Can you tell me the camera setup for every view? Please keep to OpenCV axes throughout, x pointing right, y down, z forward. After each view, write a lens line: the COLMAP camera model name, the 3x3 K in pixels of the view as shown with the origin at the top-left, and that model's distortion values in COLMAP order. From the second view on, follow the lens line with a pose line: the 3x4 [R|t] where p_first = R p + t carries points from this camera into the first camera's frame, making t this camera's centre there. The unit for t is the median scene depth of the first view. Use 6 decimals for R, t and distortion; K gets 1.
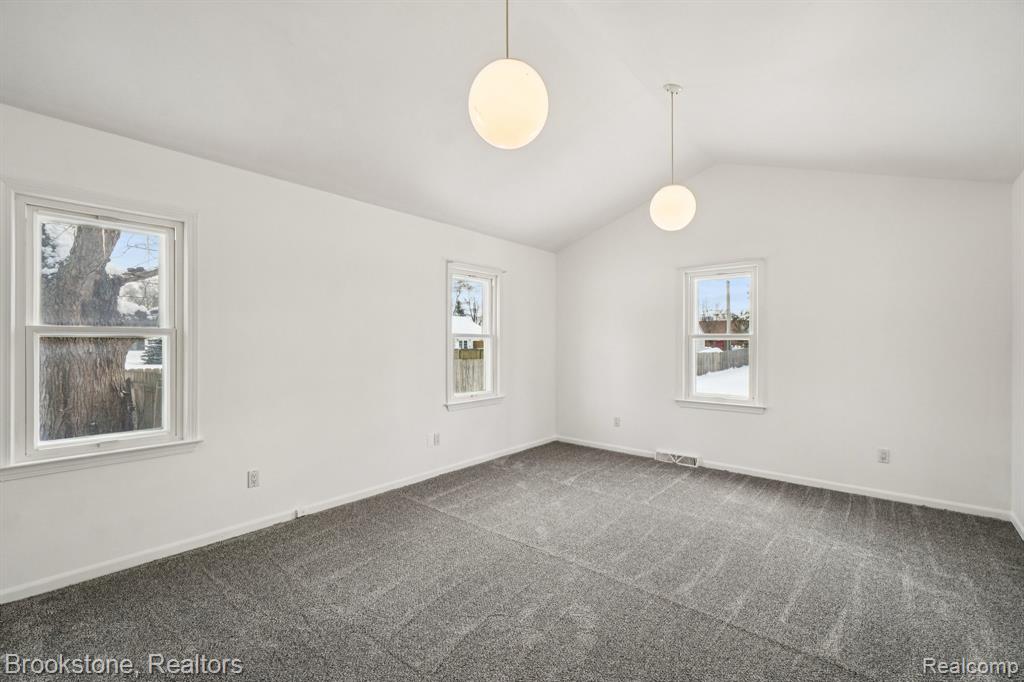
lens RADIAL K [[440.0, 0, 519.7], [0, 440.0, 339.9], [0, 0, 1]] dist [-0.001739, 0.000019]
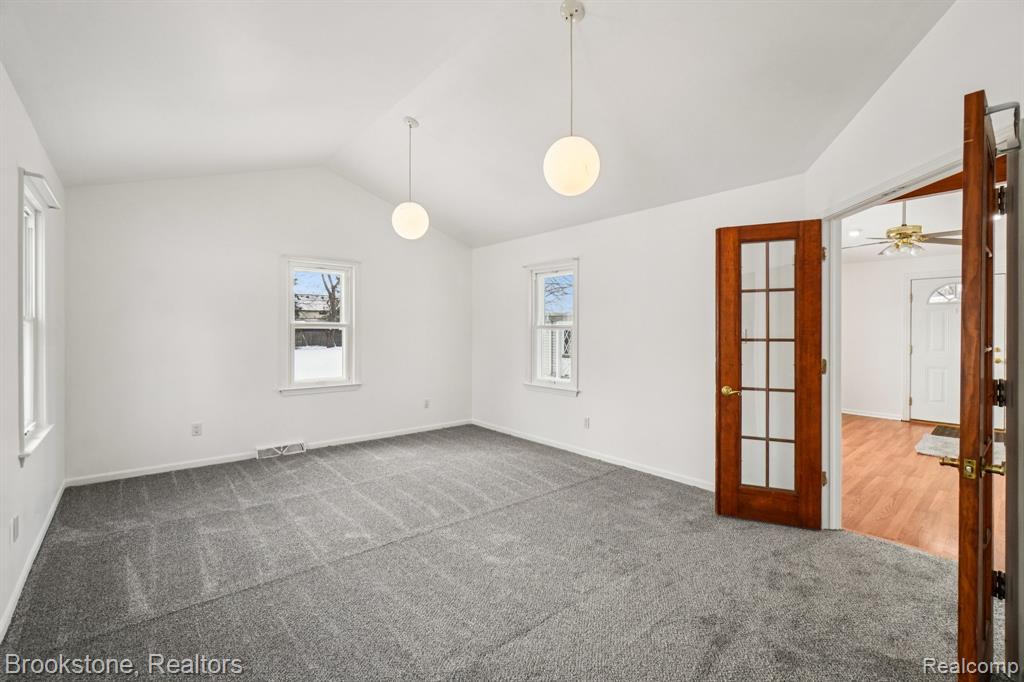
lens RADIAL K [[438.2, 0, 509.3], [0, 438.2, 329.7], [0, 0, 1]] dist [-0.002698, 0.000163]
pose [[0.186058, 0.001450, 0.982538, -0.583670], [-0.009488, 0.999955, 0.000321, -0.002576], [-0.982493, -0.009382, 0.186064, 0.375563]]
